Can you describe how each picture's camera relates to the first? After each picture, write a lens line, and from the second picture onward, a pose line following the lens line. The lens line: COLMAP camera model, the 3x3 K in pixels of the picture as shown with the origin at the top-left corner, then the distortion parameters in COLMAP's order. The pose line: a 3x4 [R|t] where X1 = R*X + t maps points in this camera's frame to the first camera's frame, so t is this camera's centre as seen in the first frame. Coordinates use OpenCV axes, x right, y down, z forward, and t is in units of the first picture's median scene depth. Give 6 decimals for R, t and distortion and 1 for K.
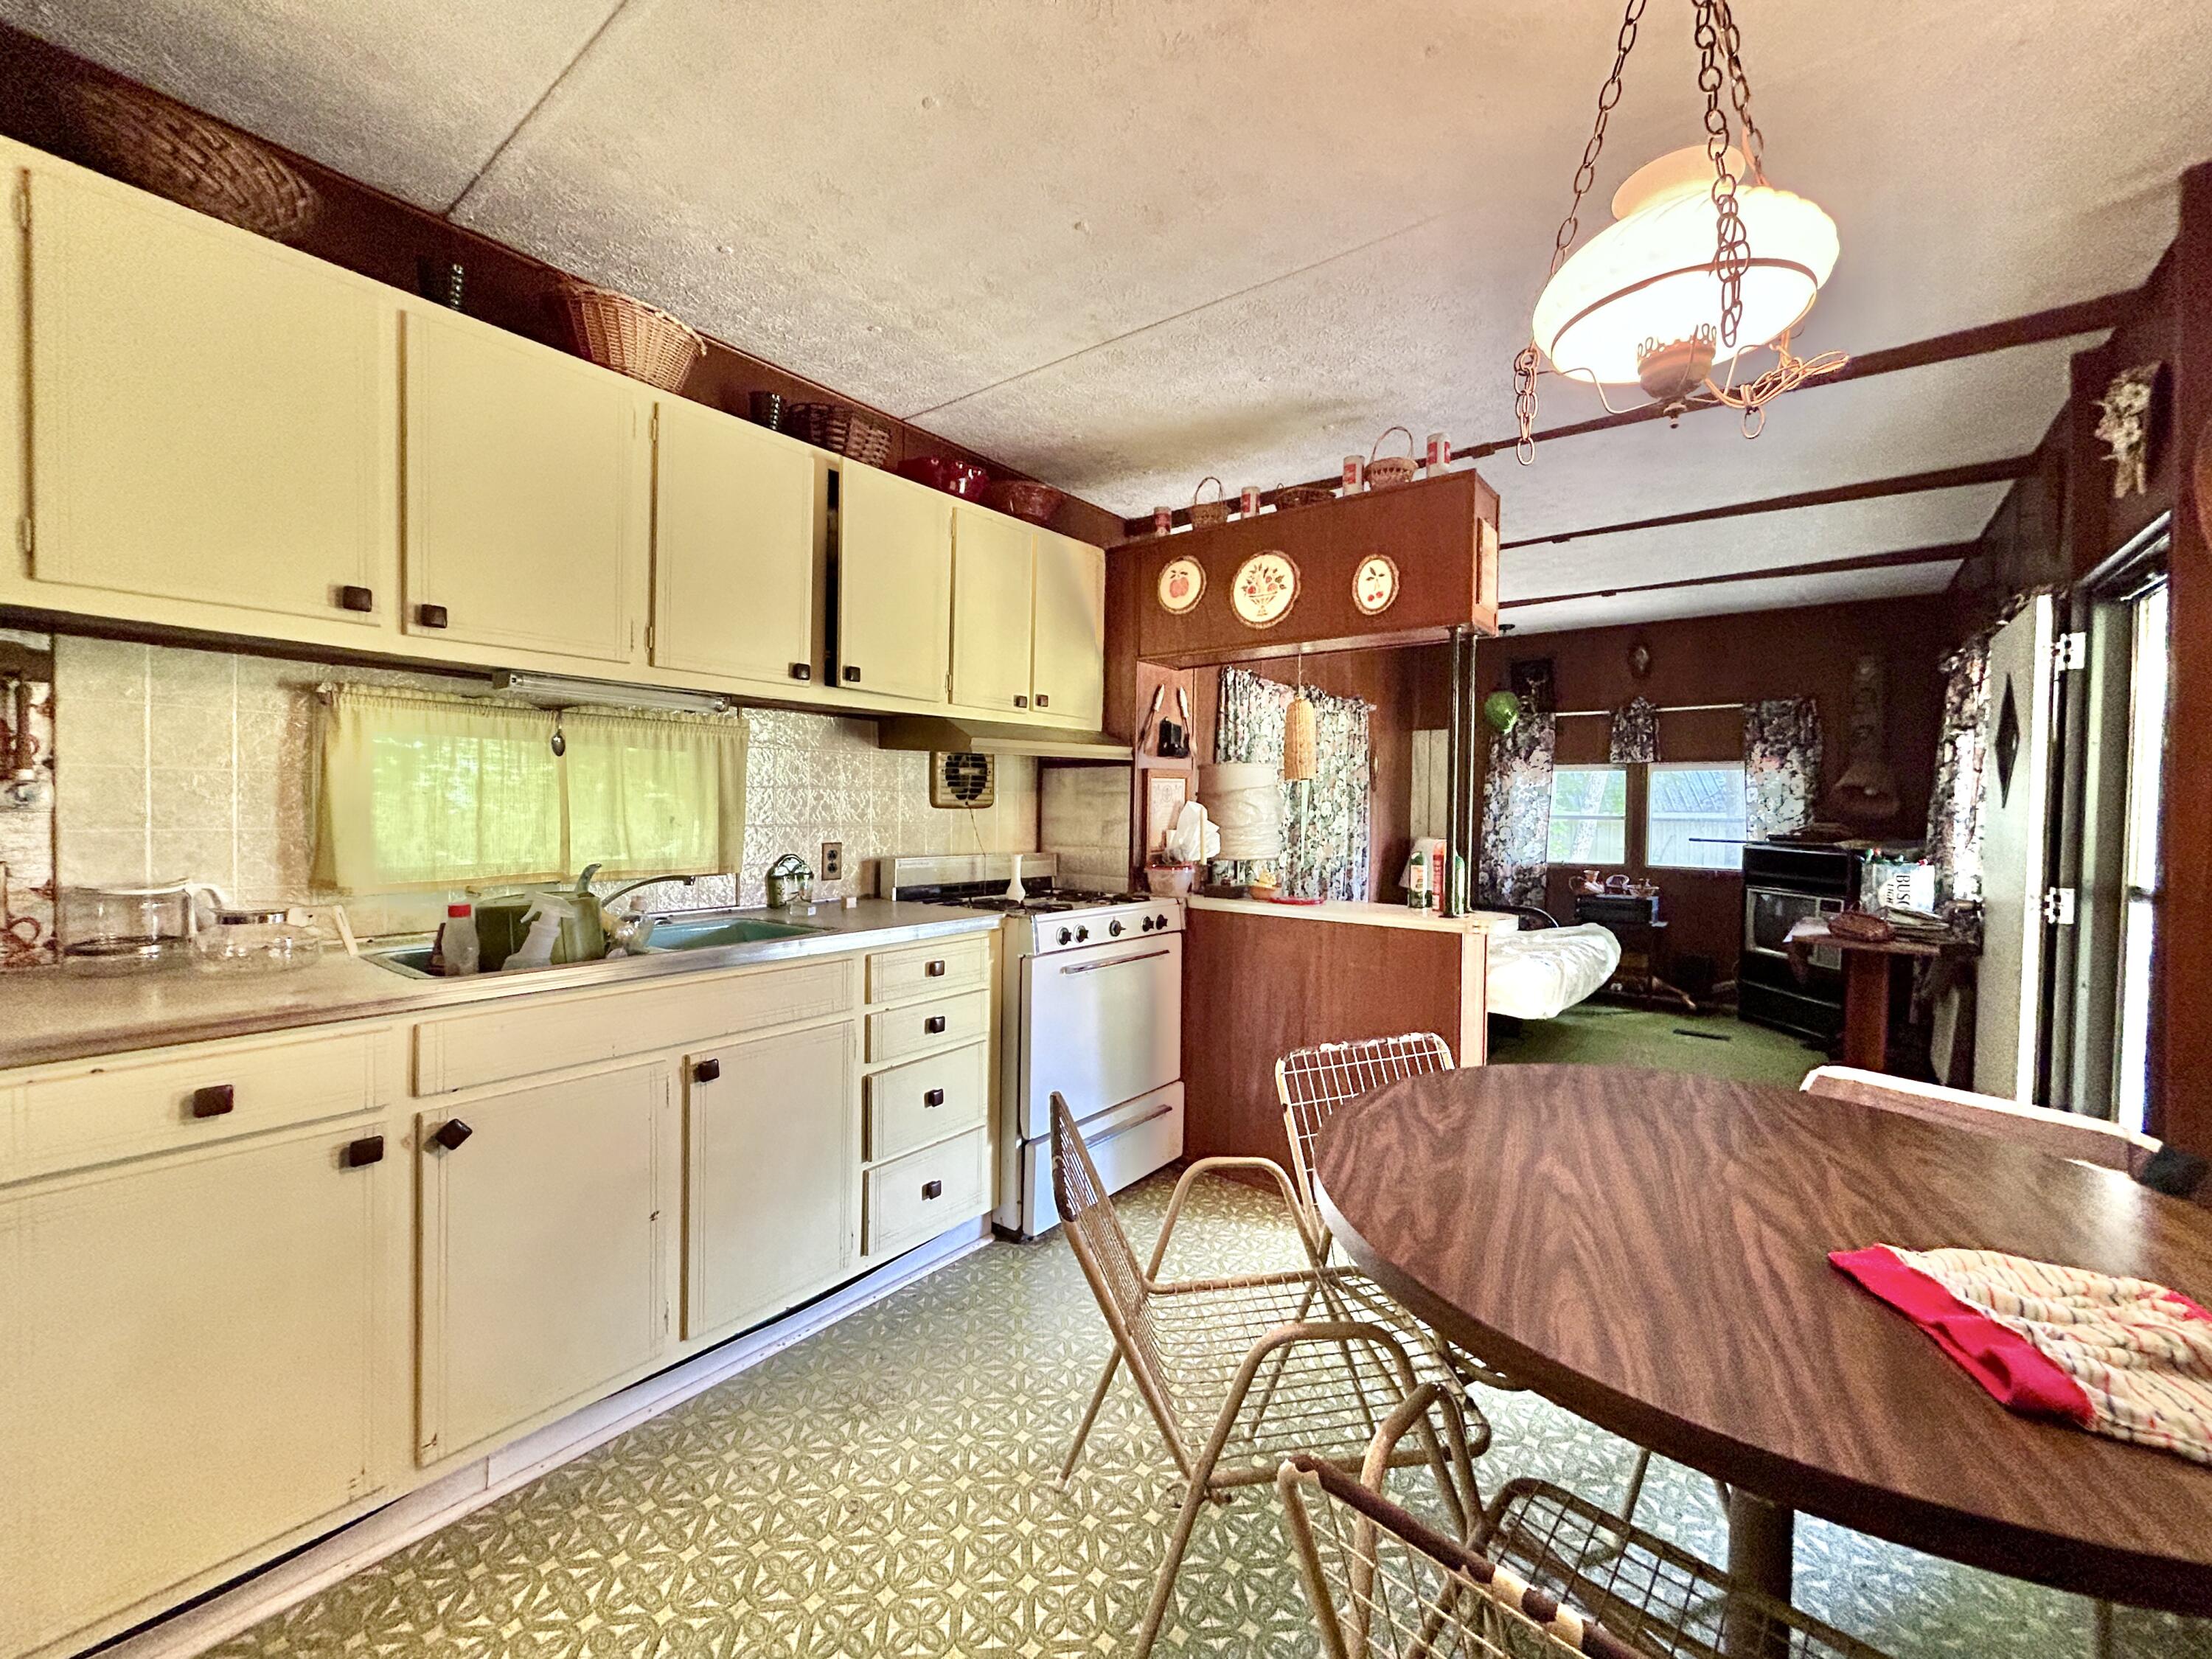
lens RADIAL K [[890.1, 0, 1104.9], [0, 890.1, 825.3], [0, 0, 1]] dist [-0.000538, 0.000334]
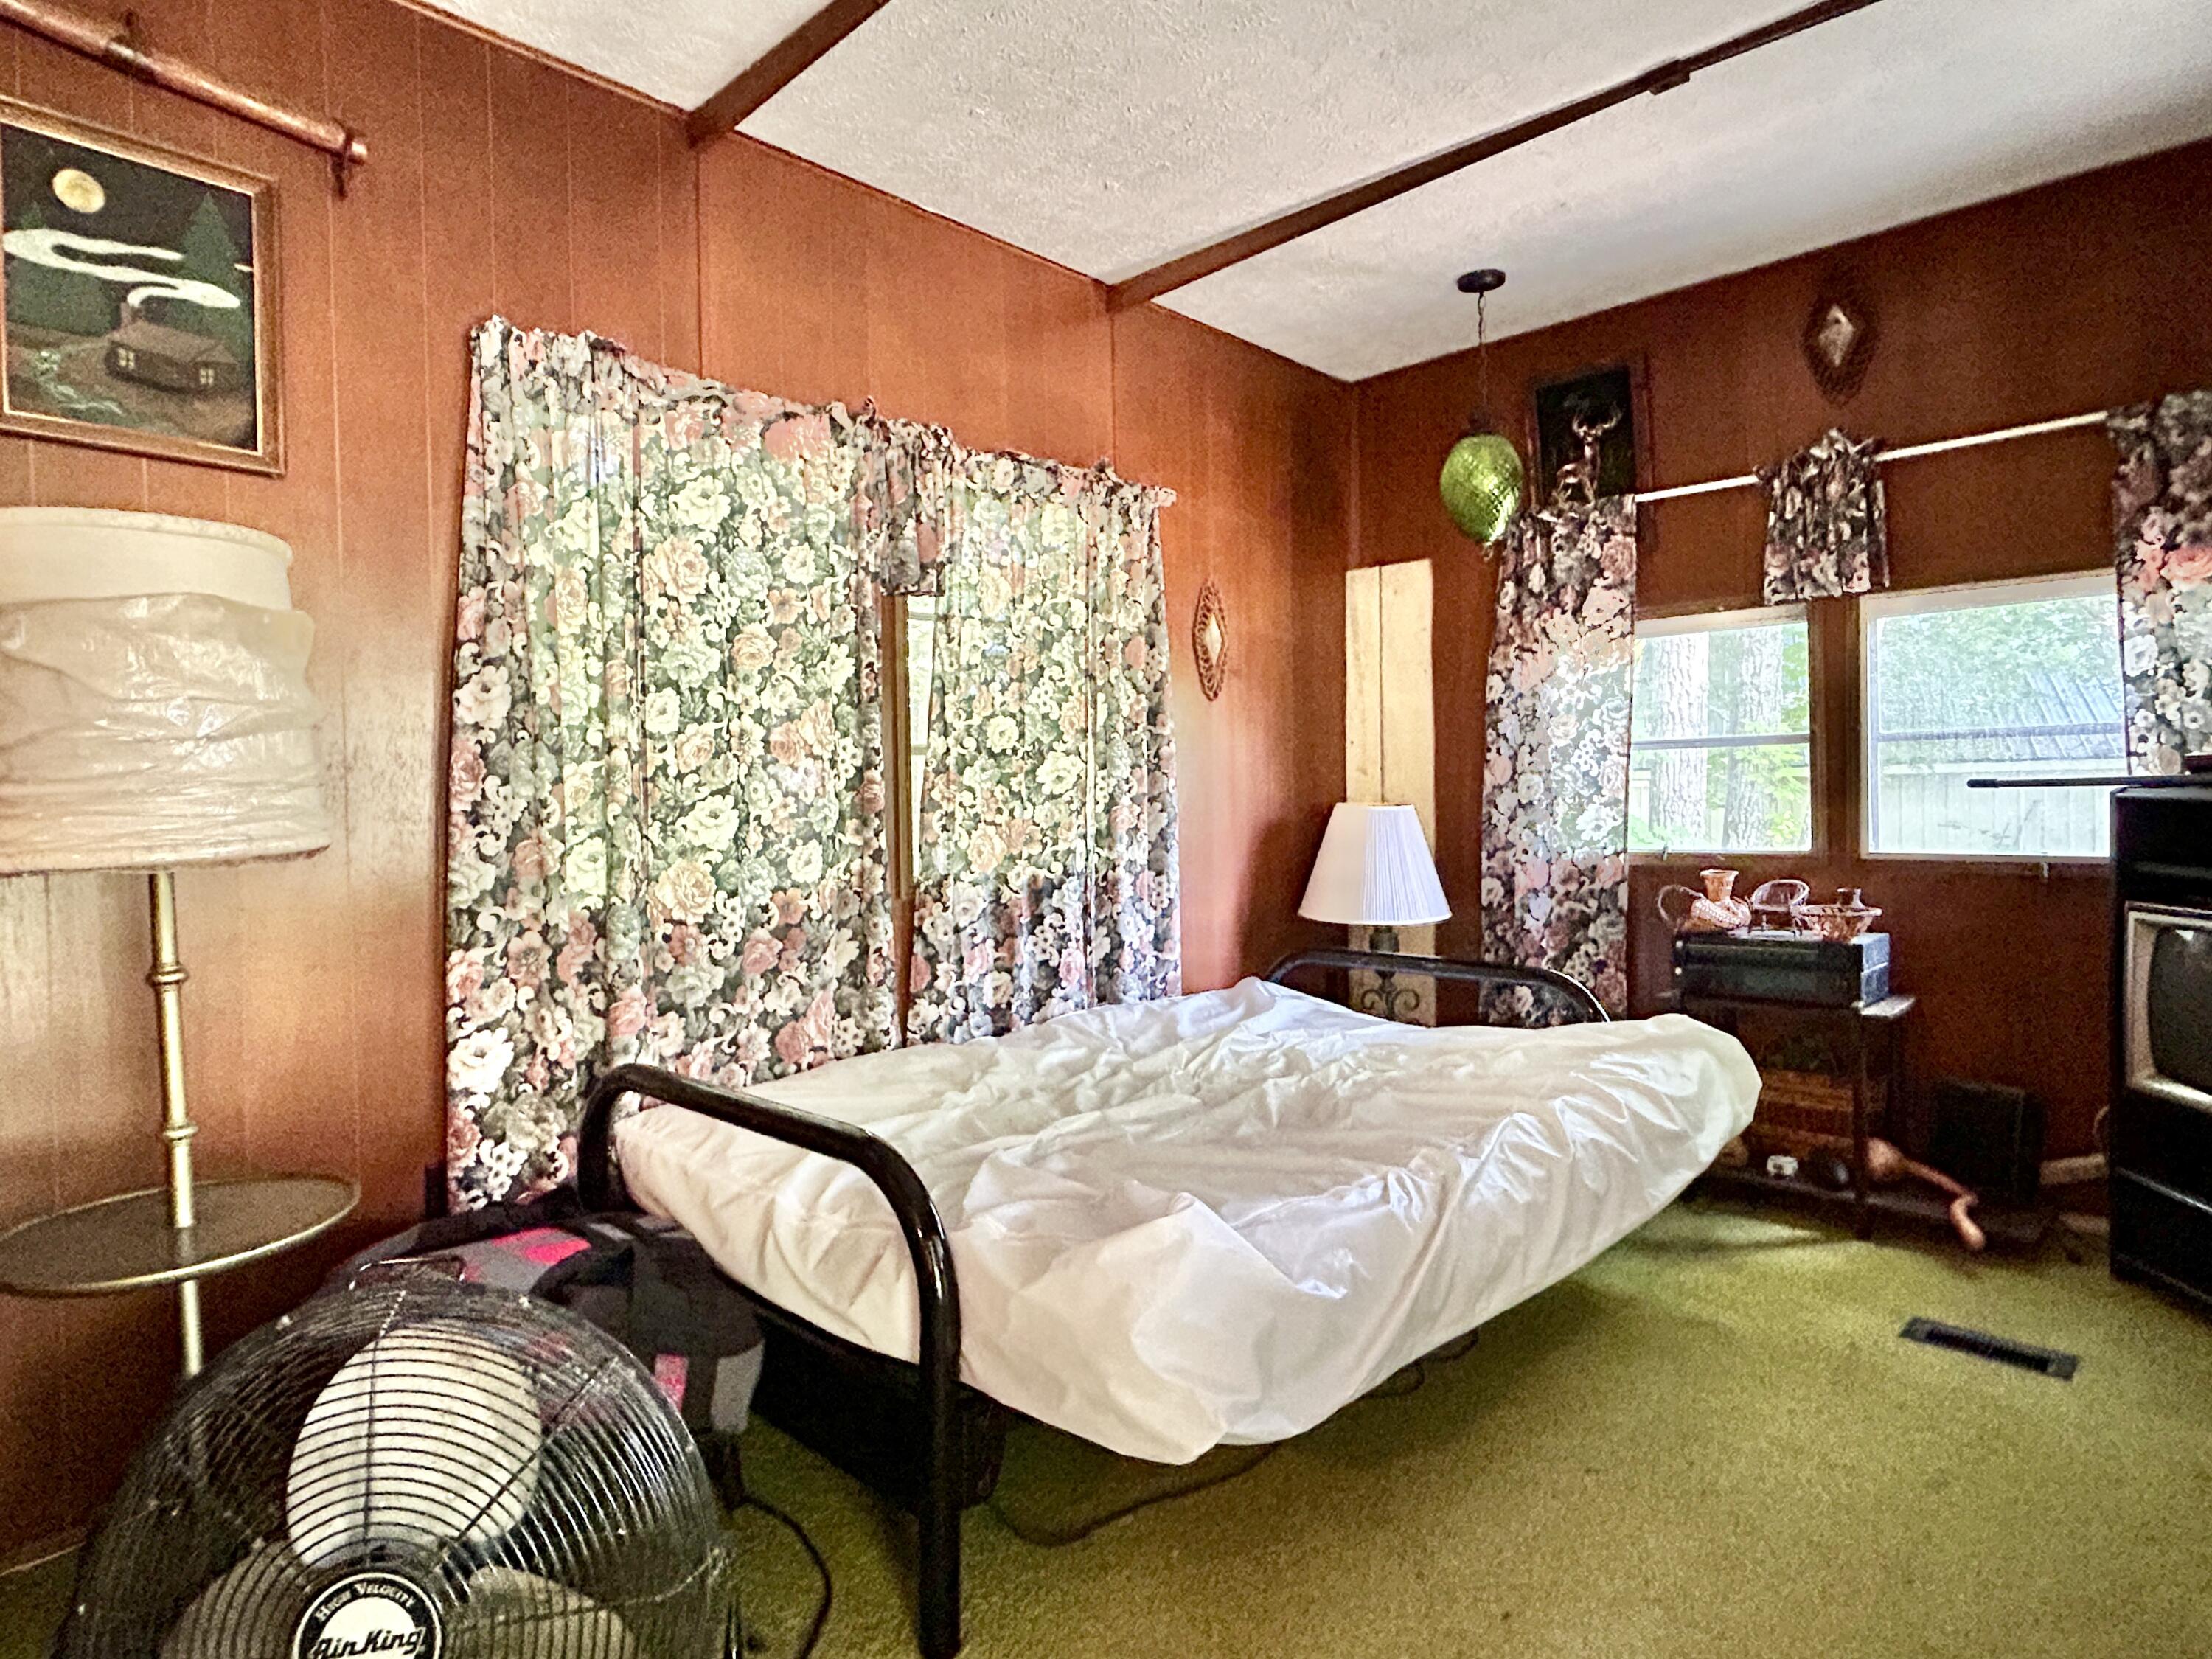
lens RADIAL K [[1219.1, 0, 1087.8], [0, 1219.1, 824.7], [0, 0, 1]] dist [-0.006347, 0.002488]
pose [[0.993739, -0.027776, -0.108223, 0.325505], [0.028582, 0.999574, 0.005899, 0.019057], [0.108013, -0.008955, 0.994109, 0.424819]]
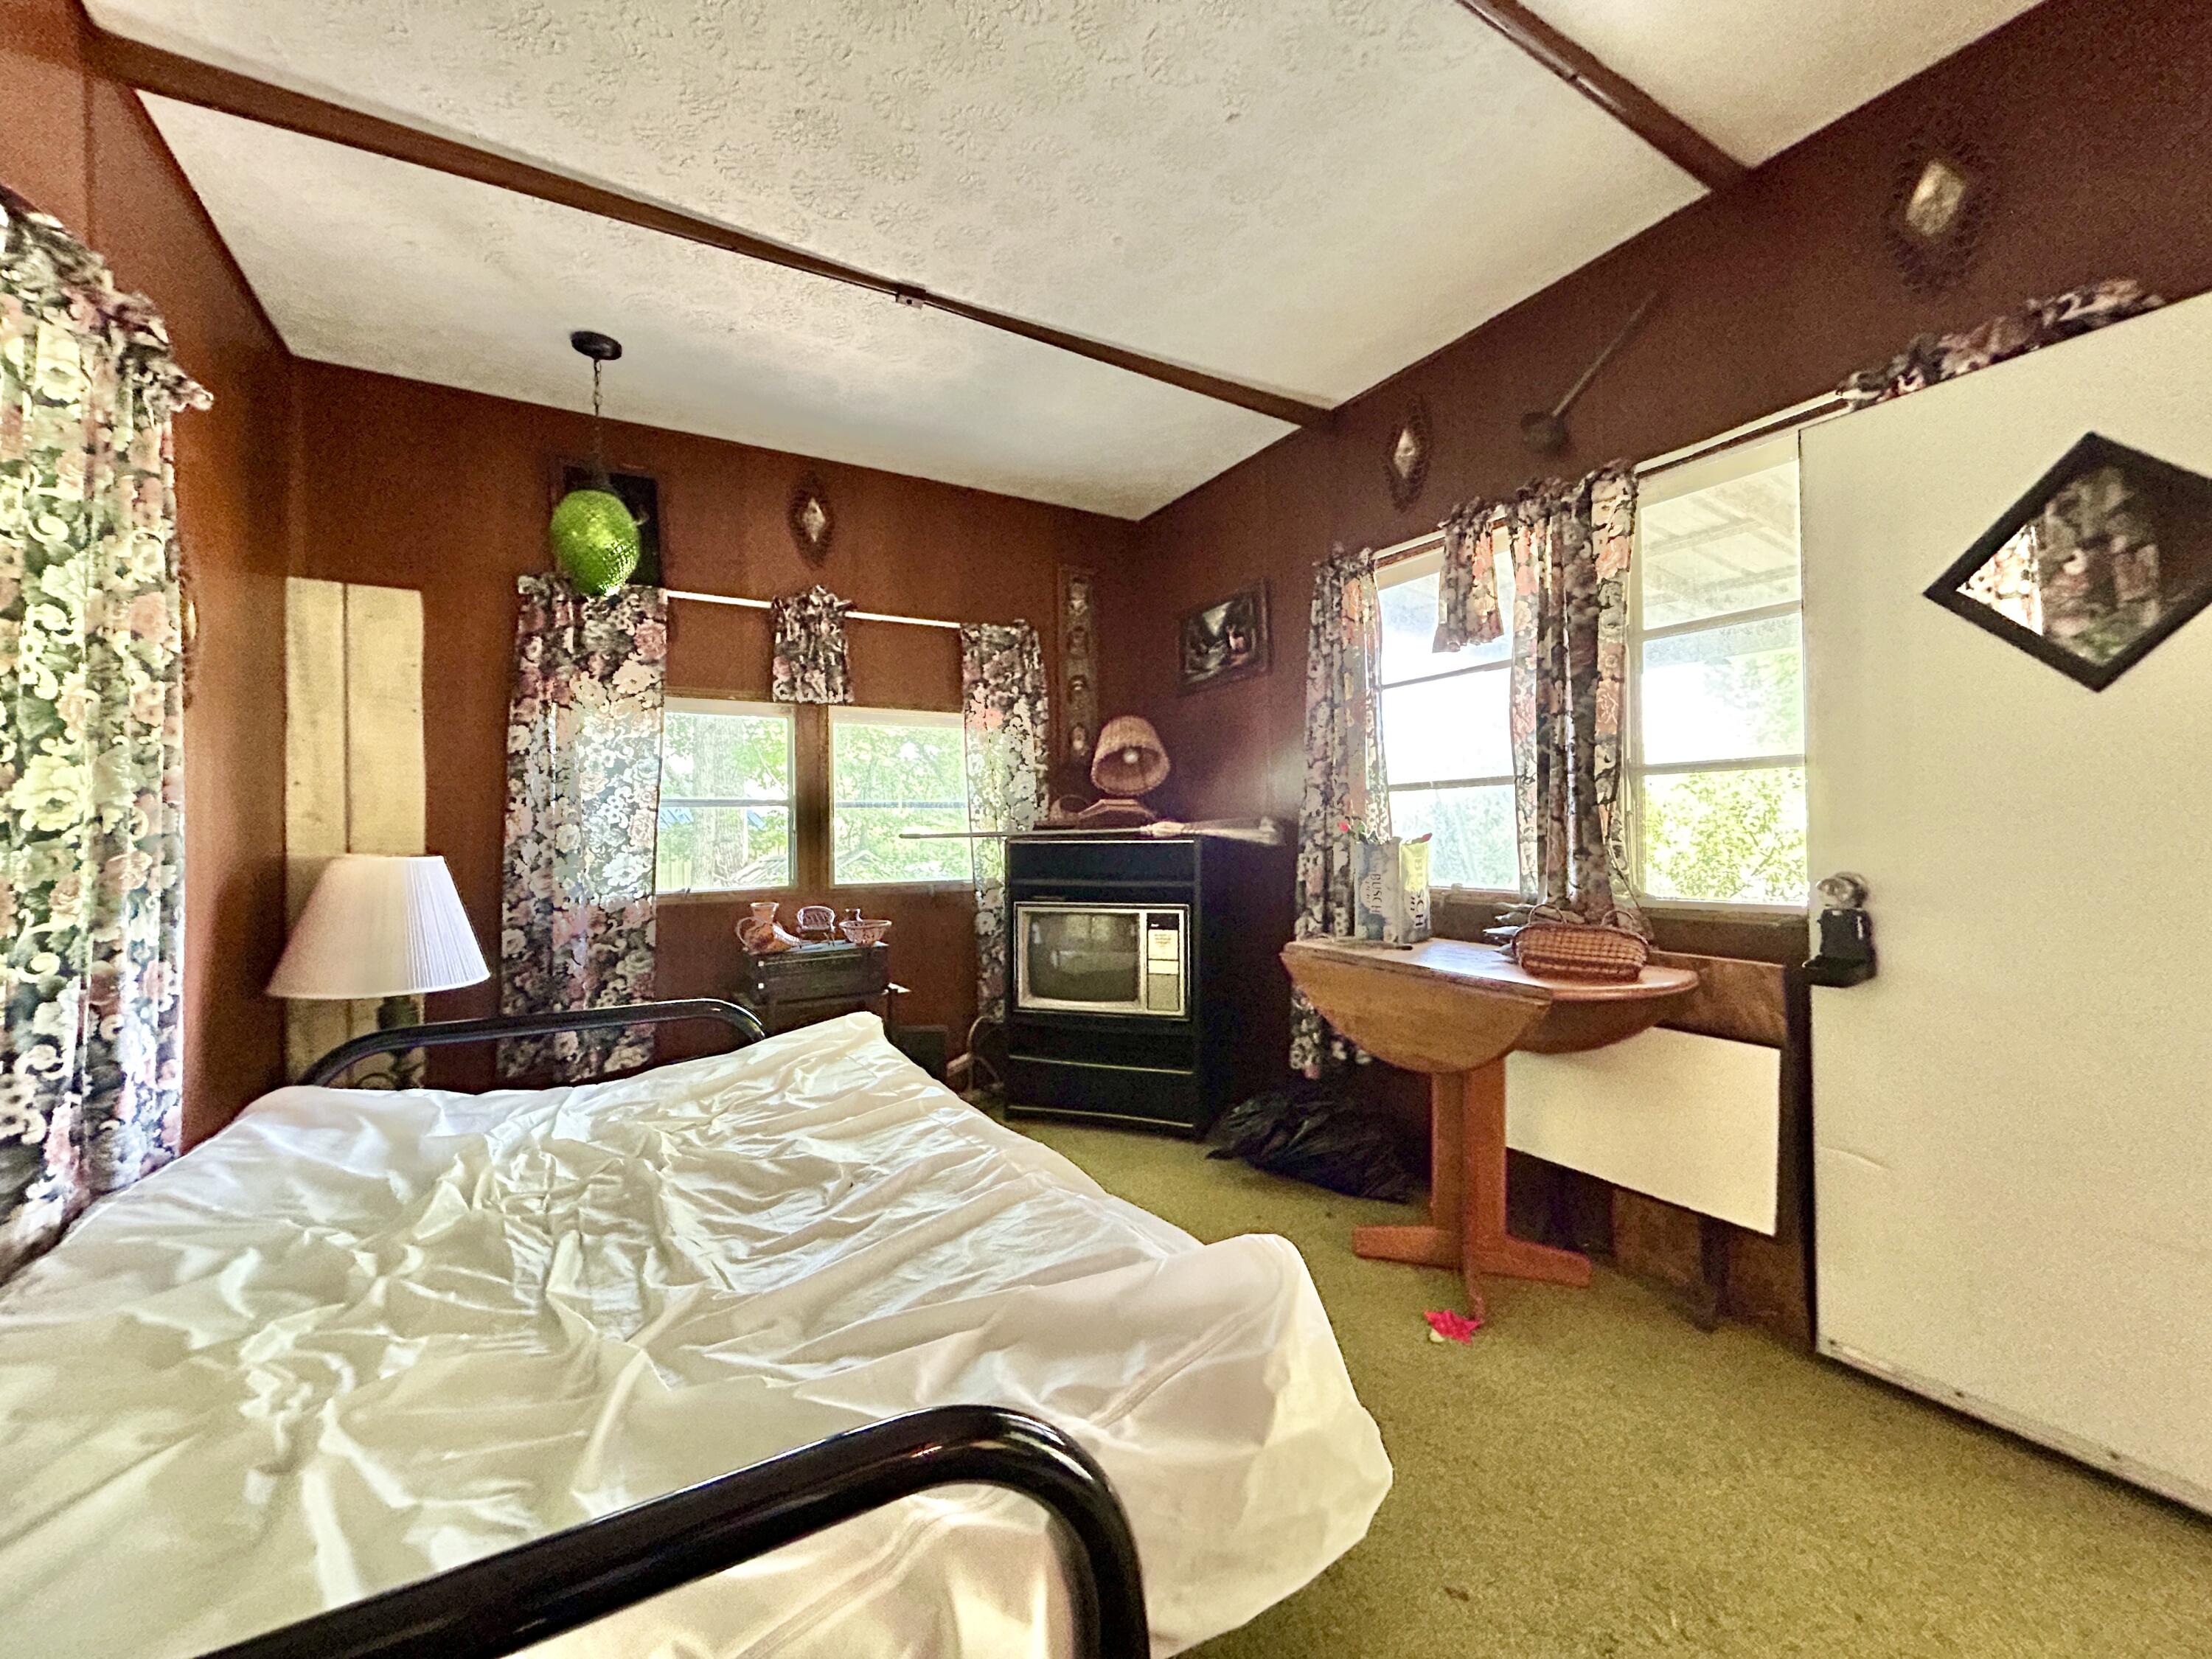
lens RADIAL K [[890.1, 0, 1092.5], [0, 890.1, 824.3], [0, 0, 1]] dist [-0.000538, 0.000334]
pose [[0.374681, -0.004068, 0.927145, 0.144402], [0.037270, 0.999248, -0.010678, 0.018581], [-0.926404, 0.038555, 0.374551, 0.636722]]
